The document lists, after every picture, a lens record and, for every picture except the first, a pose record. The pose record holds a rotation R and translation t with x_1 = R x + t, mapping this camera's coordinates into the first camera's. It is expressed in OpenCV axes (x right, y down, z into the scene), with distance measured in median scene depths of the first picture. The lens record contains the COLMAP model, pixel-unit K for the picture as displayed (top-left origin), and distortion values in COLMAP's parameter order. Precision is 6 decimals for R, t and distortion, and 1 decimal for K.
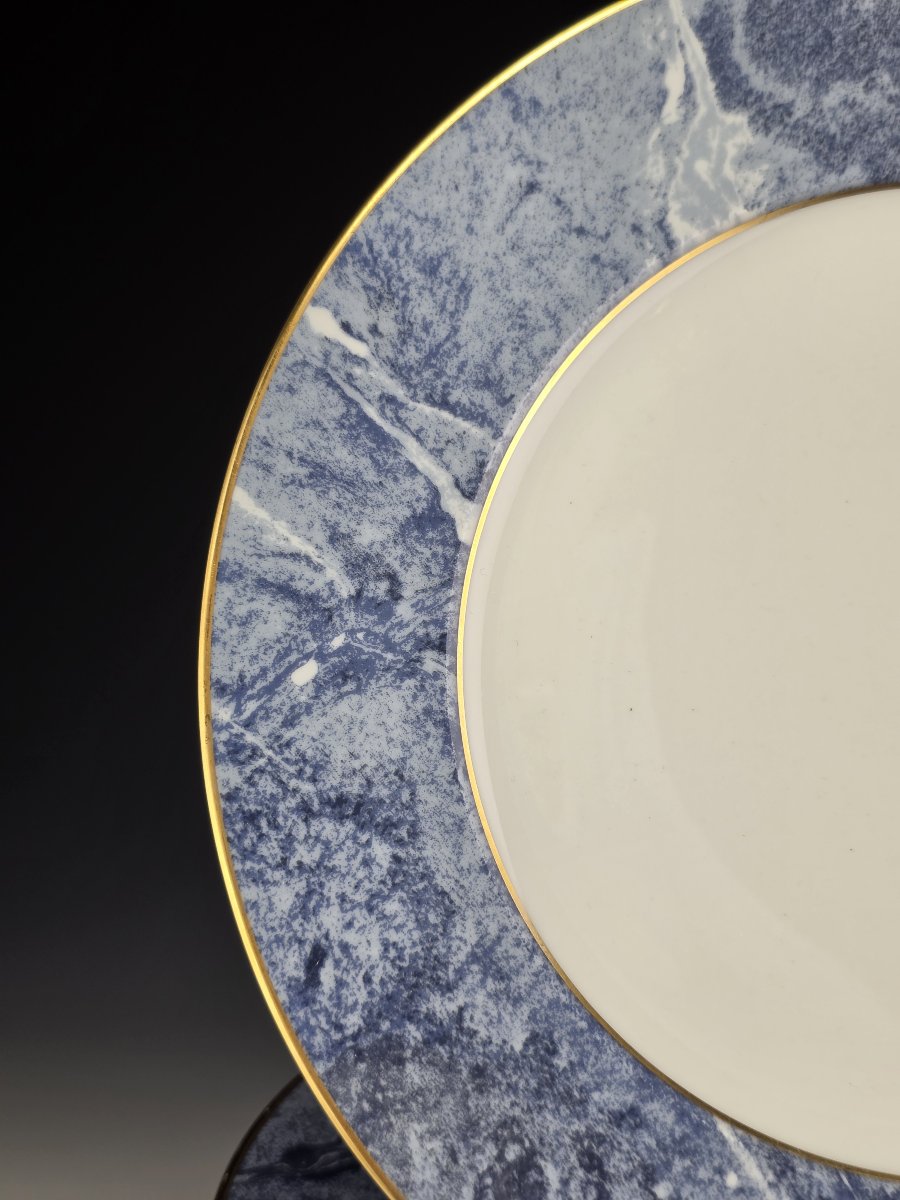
lens RADIAL K [[1577.3, 0, 453.1], [0, 1577.3, 573.0], [0, 0, 1]] dist [0.202447, -0.881925]
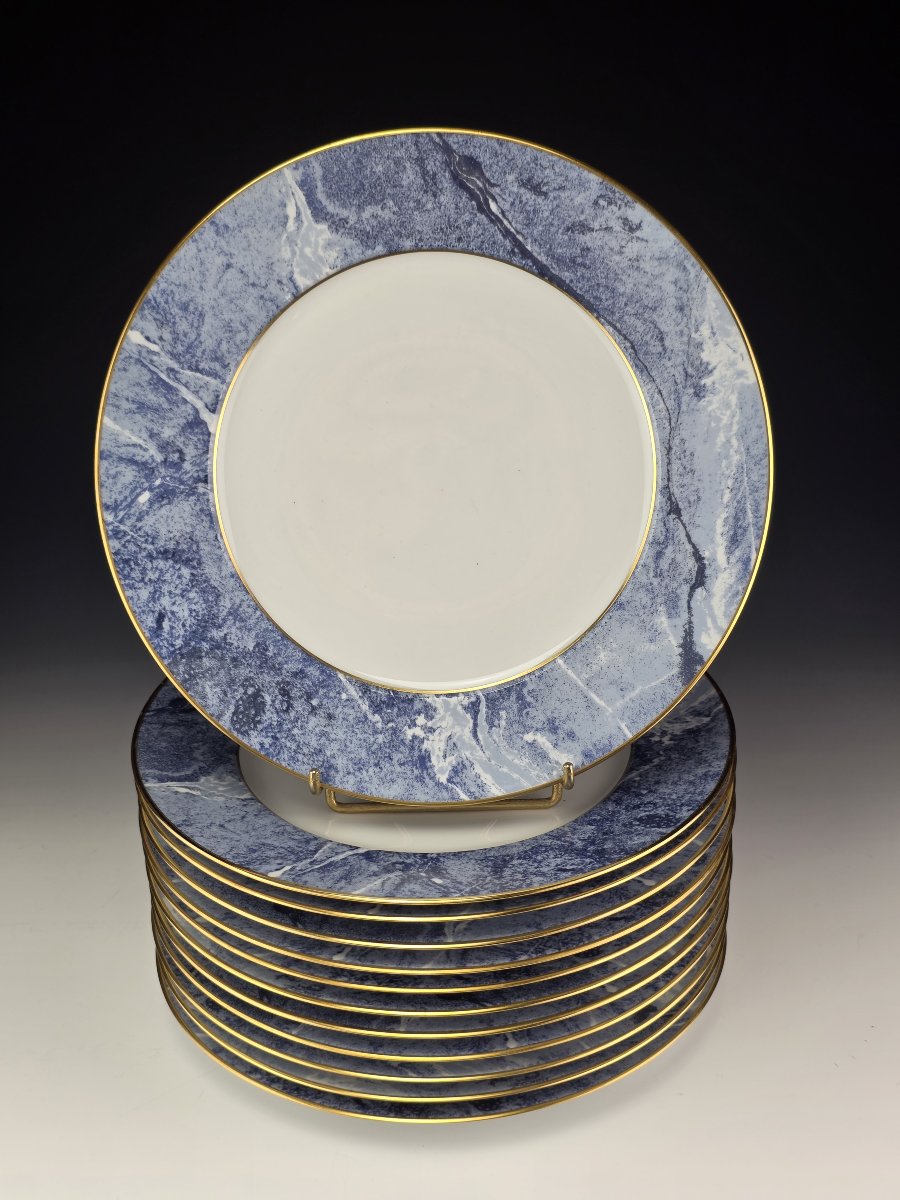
lens RADIAL K [[1577.3, 0, 453.1], [0, 1577.3, 573.0], [0, 0, 1]] dist [0.202447, -0.881925]
pose [[0.998058, -0.060361, 0.015397, 0.301642], [0.054975, 0.969713, 0.237981, -0.343306], [-0.029295, -0.236672, 0.971148, -1.225322]]
